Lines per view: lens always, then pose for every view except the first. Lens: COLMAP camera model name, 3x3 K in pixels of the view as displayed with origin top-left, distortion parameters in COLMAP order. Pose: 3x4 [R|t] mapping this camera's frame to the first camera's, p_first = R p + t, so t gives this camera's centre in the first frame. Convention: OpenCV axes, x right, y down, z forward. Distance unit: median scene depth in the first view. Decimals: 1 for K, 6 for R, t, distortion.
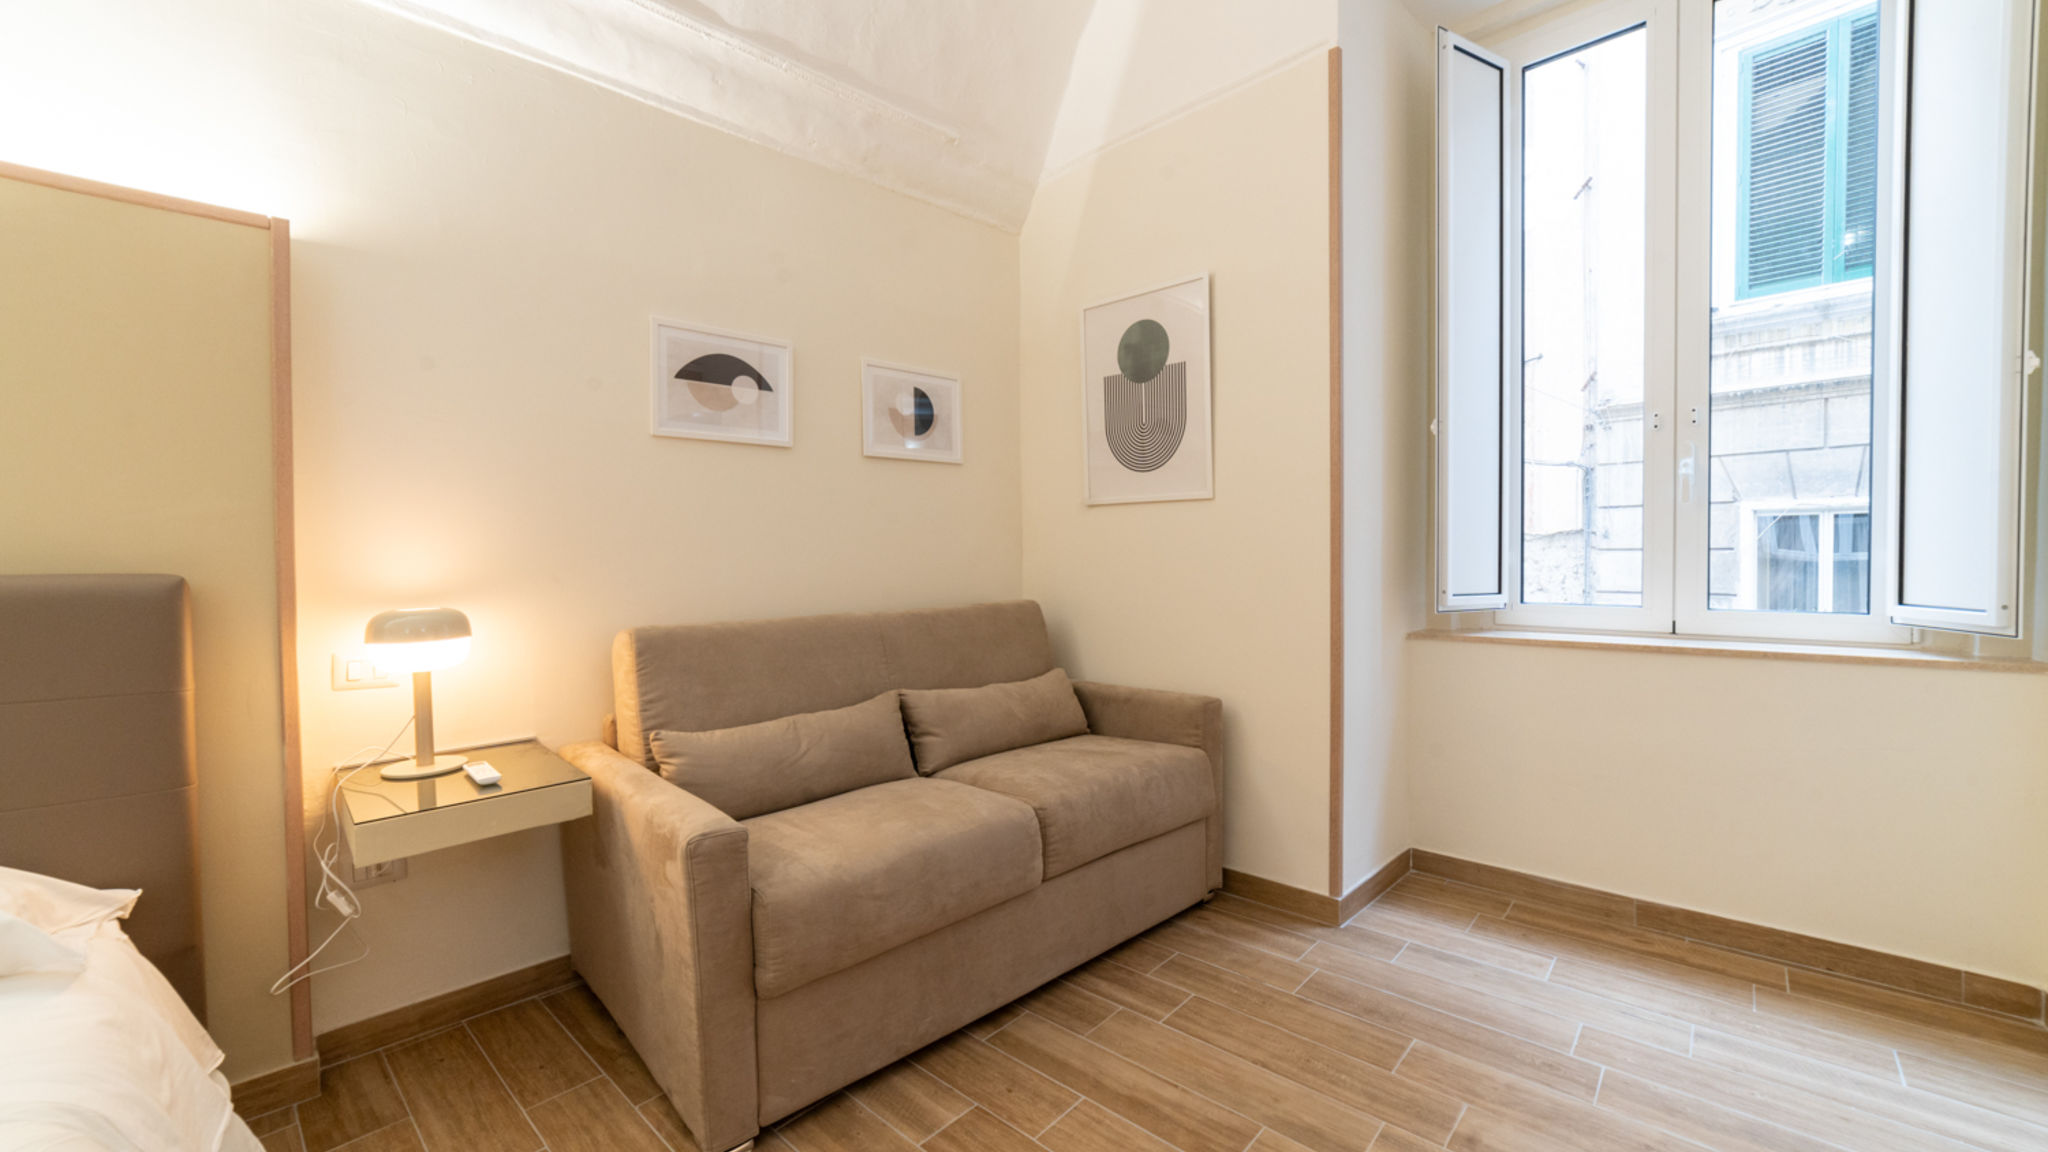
lens RADIAL K [[794.1, 0, 1018.3], [0, 794.1, 570.9], [0, 0, 1]] dist [-0.010706, 0.001238]
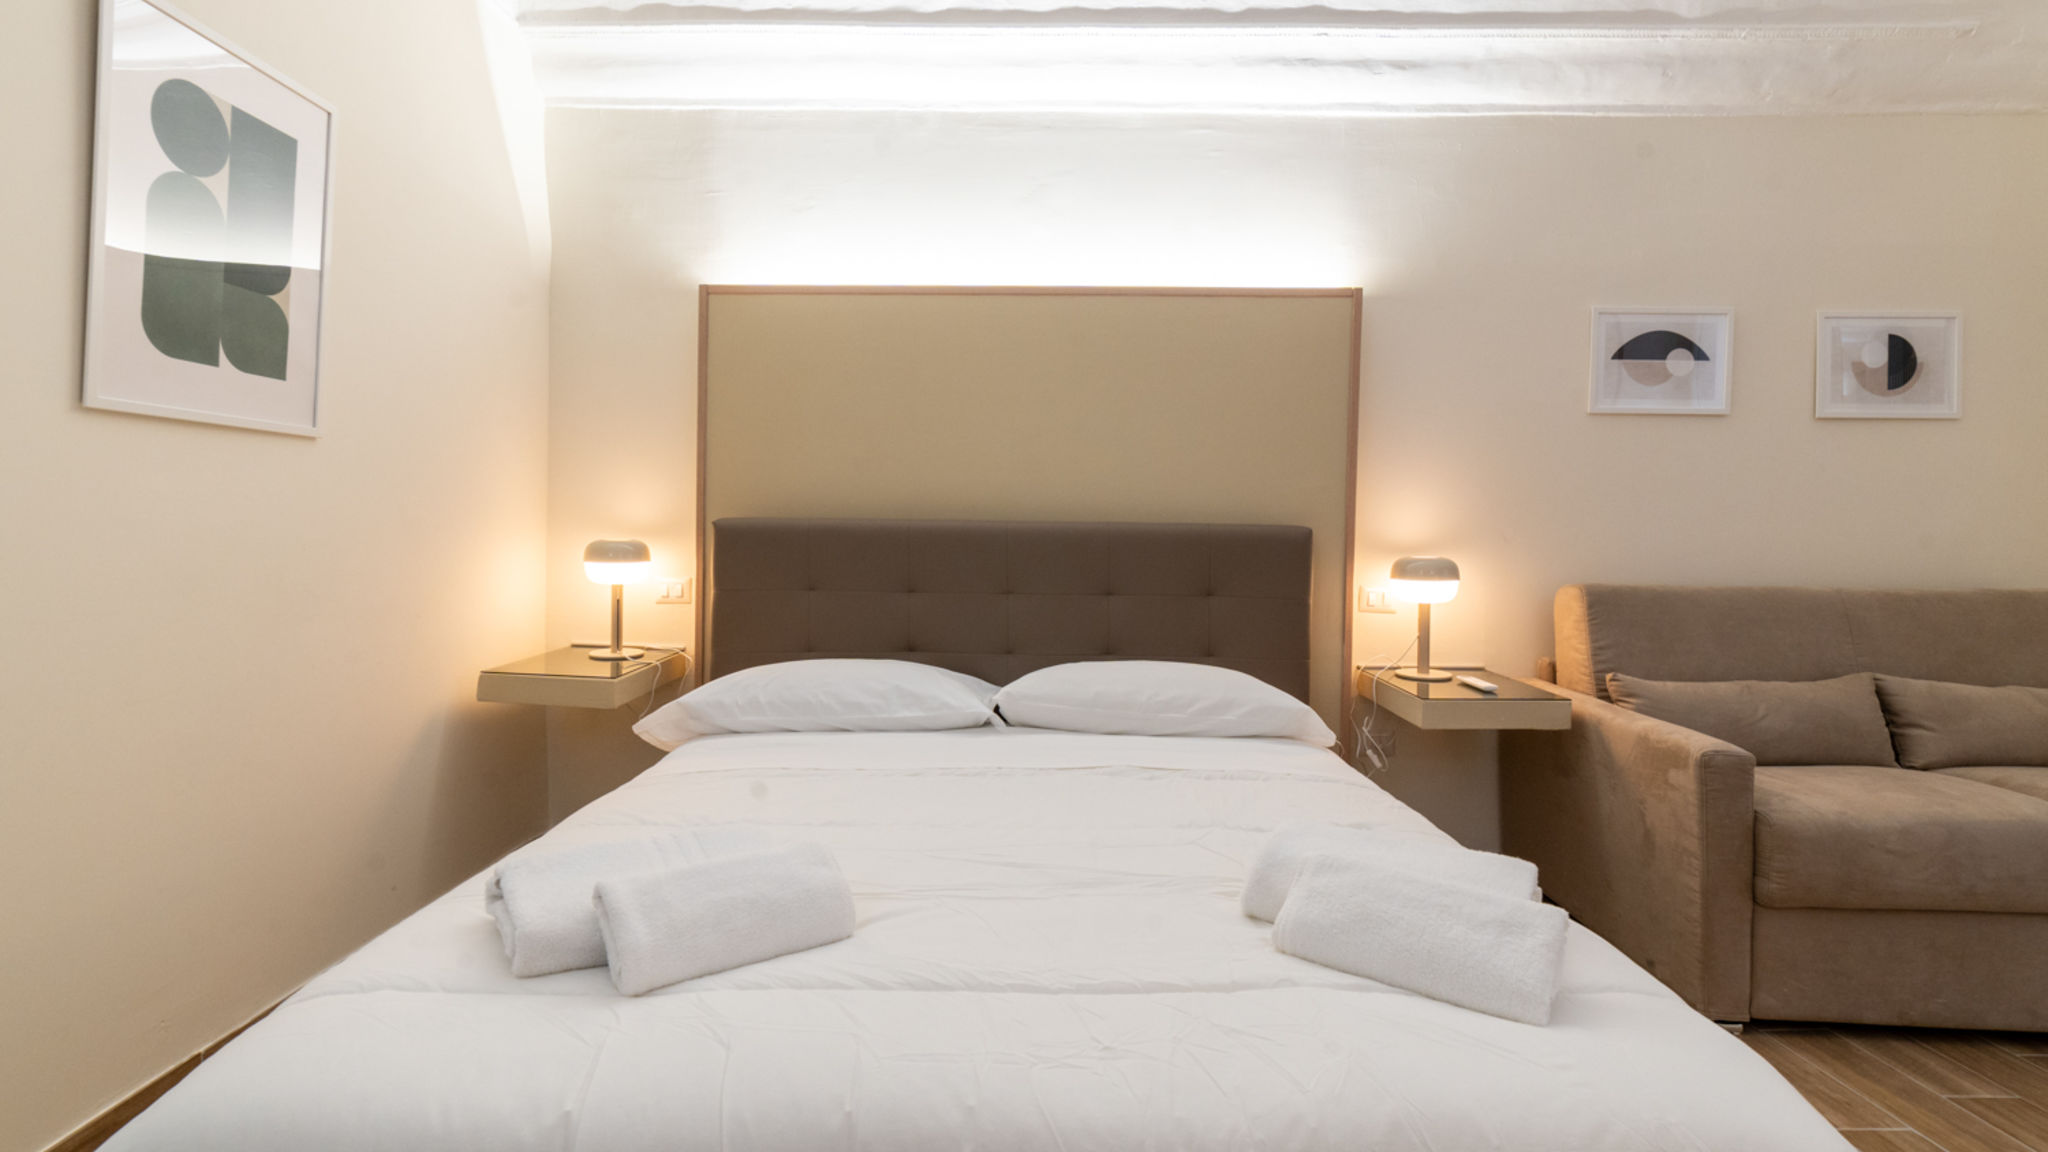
lens RADIAL K [[943.0, 0, 1010.6], [0, 943.0, 530.1], [0, 0, 1]] dist [-0.011496, 0.006552]
pose [[0.702923, 0.031657, -0.710561, -0.084799], [-0.037443, 0.999271, 0.007478, 0.012808], [0.710280, 0.021349, 0.703595, -0.476336]]
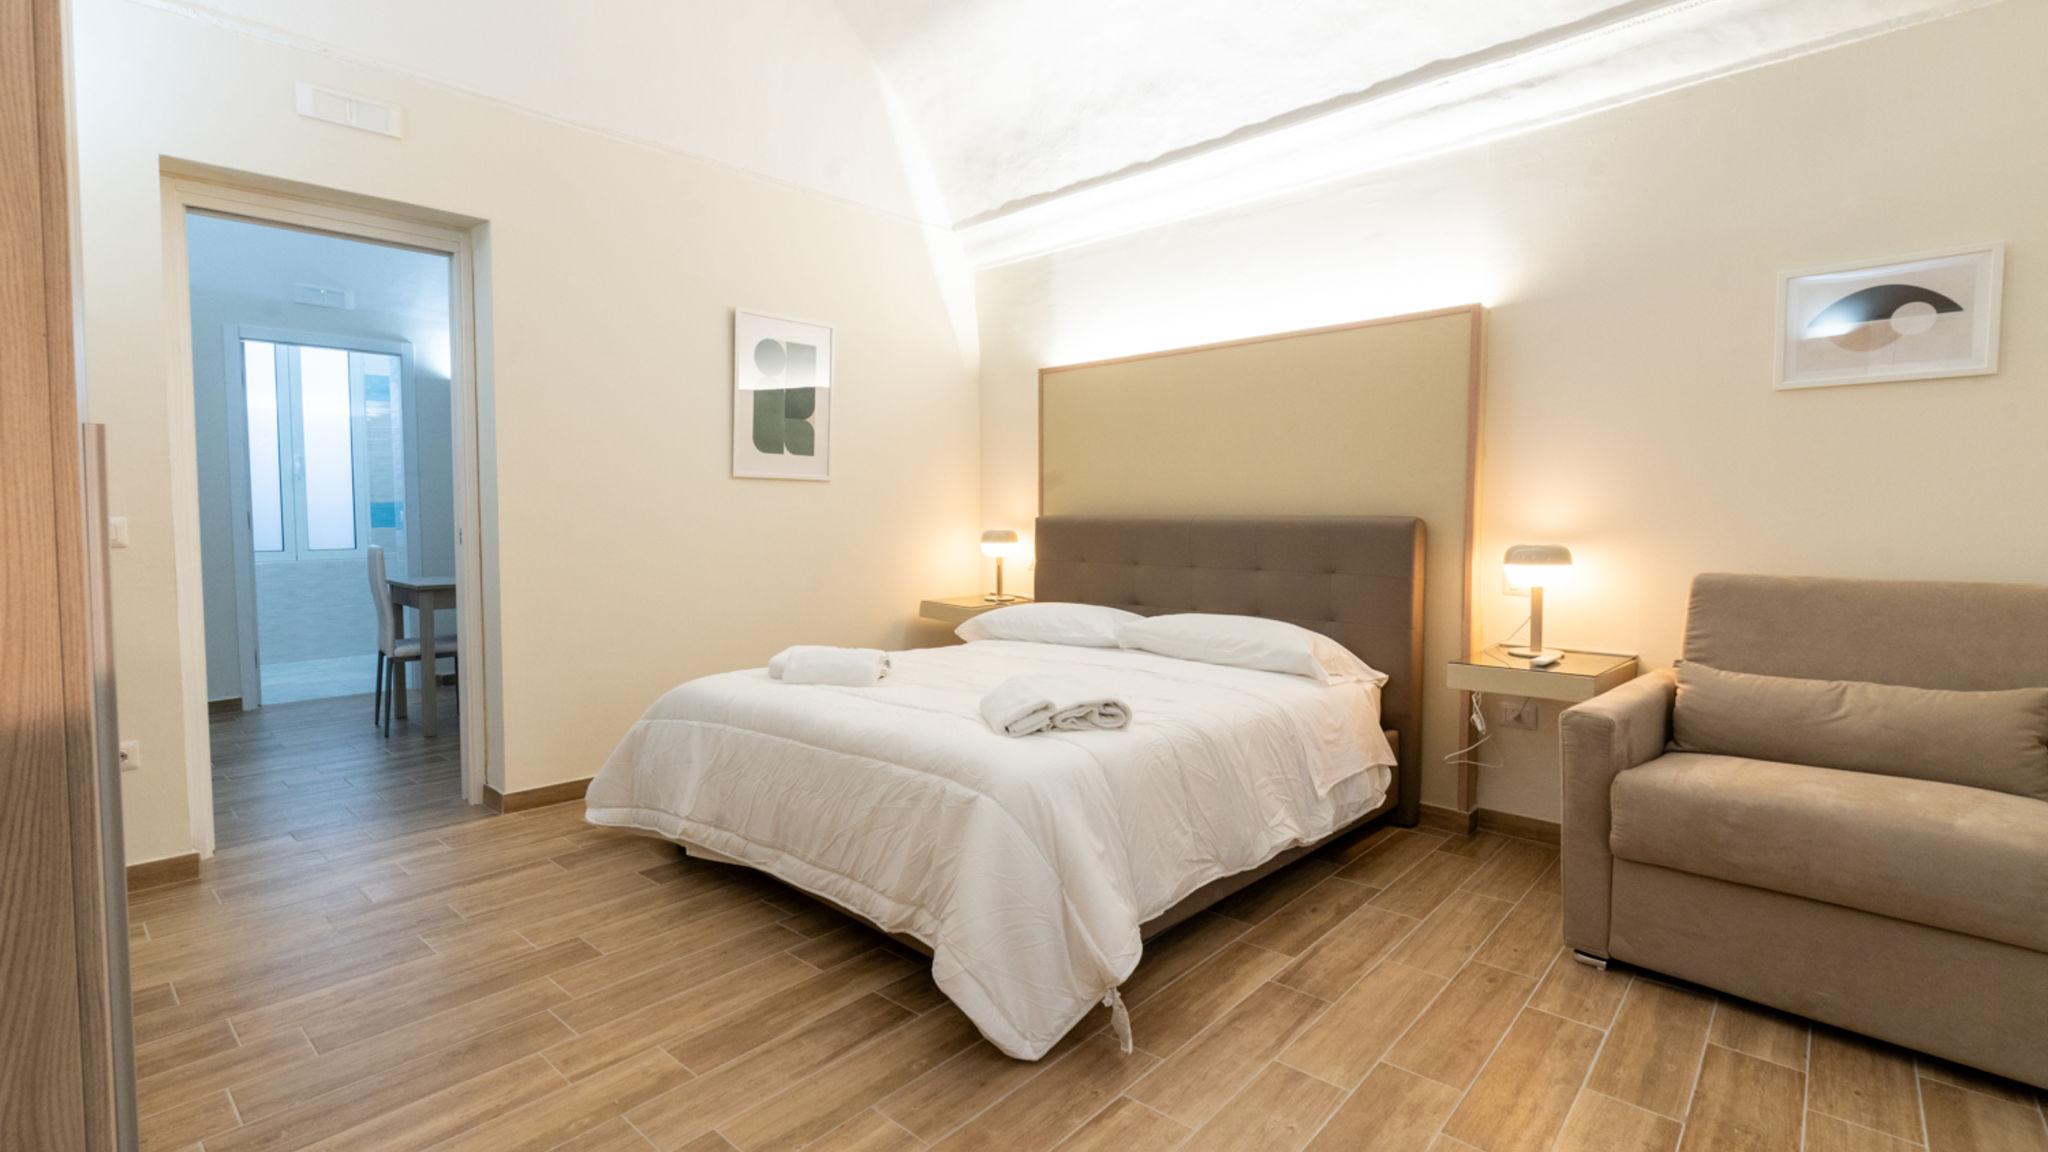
lens RADIAL K [[943.0, 0, 964.1], [0, 943.0, 561.7], [0, 0, 1]] dist [-0.011496, 0.006552]
pose [[-0.012513, 0.063394, -0.997910, 0.732817], [-0.020309, 0.997766, 0.063639, -0.005804], [0.999715, 0.021063, -0.011197, -0.028272]]
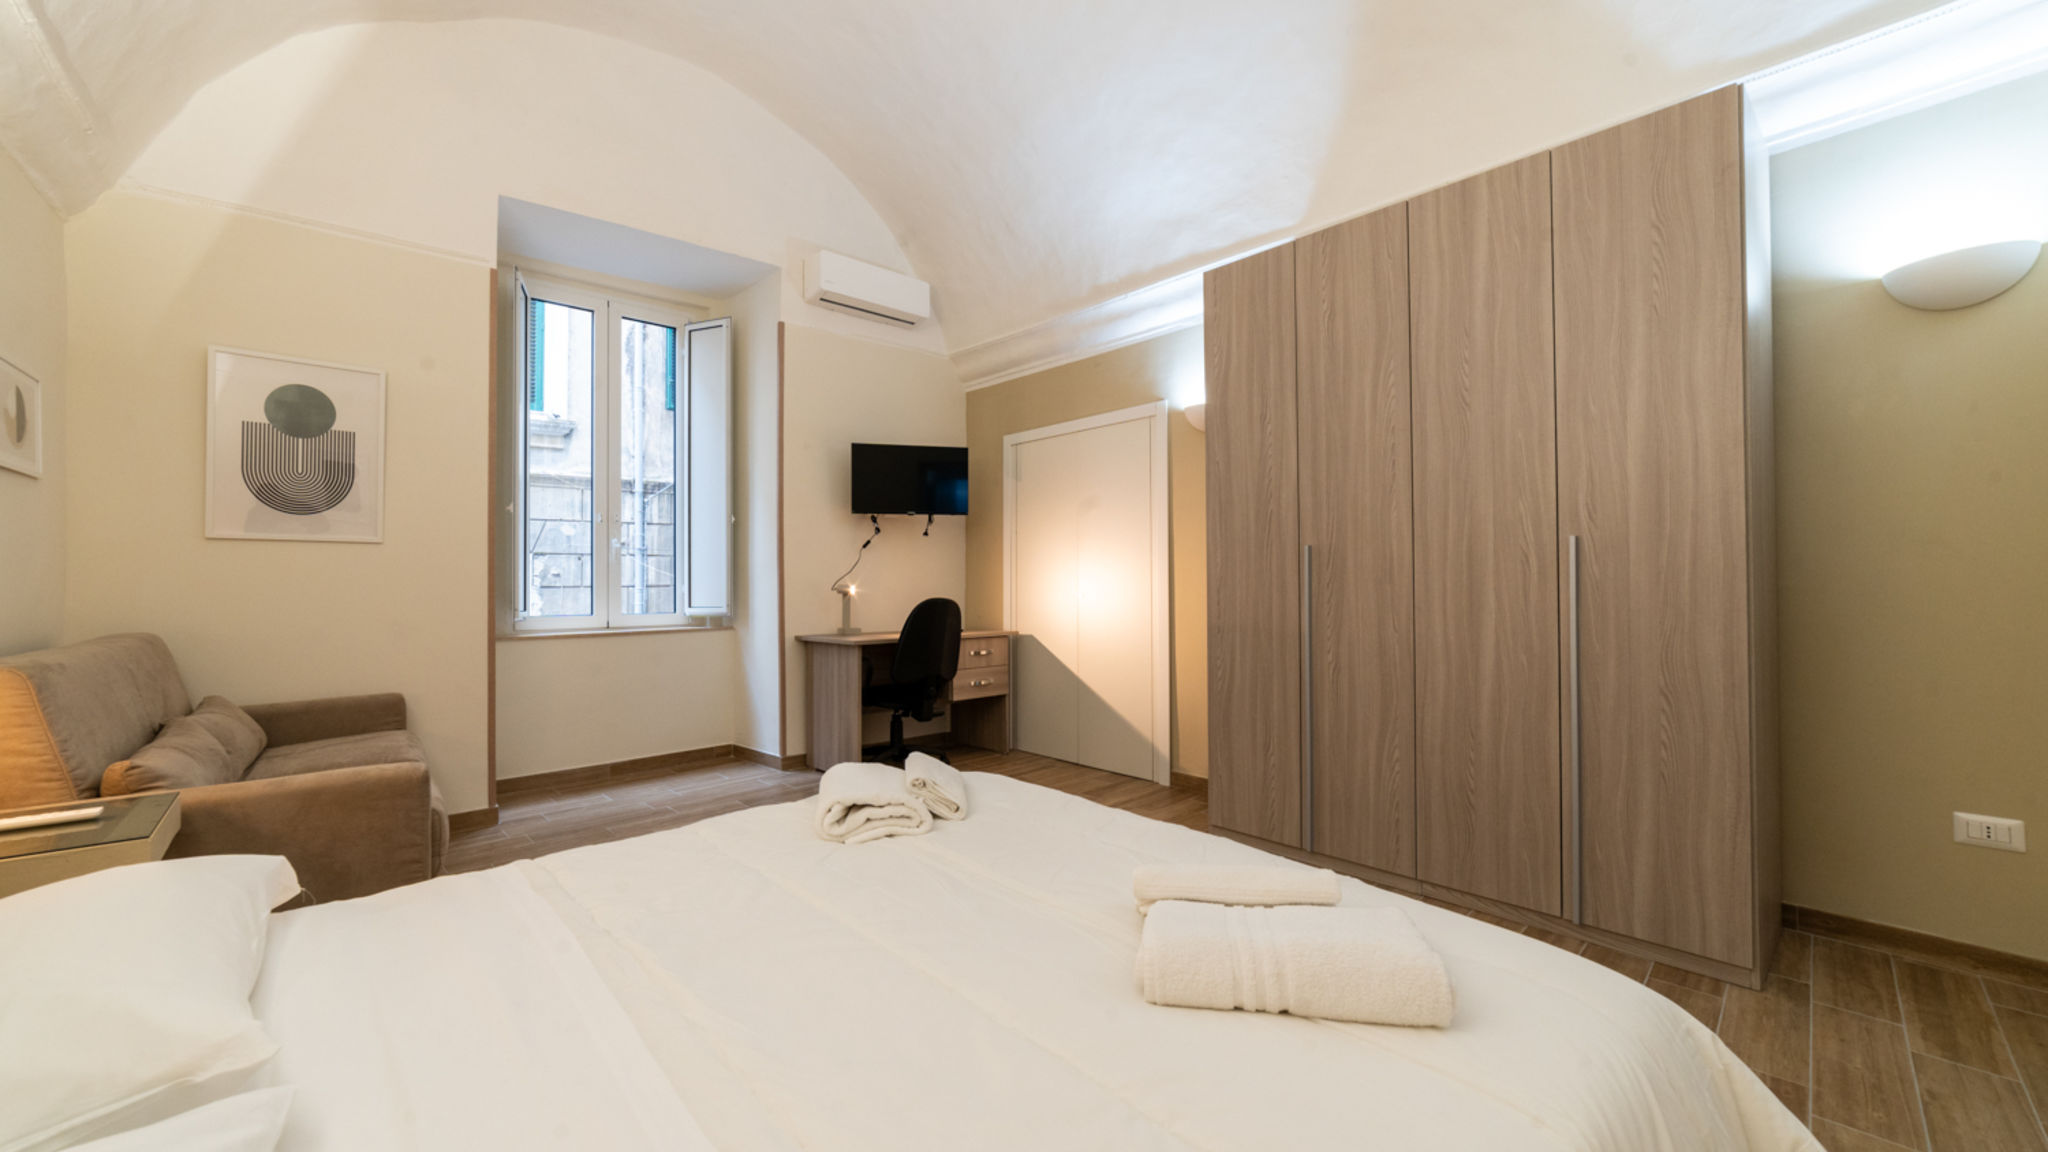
lens RADIAL K [[794.1, 0, 1024.7], [0, 794.1, 576.6], [0, 0, 1]] dist [-0.010706, 0.001238]
pose [[0.036389, 0.018037, 0.999175, -1.105483], [0.030451, 0.999353, -0.019150, 0.023543], [-0.998874, 0.031123, 0.035816, -0.107960]]
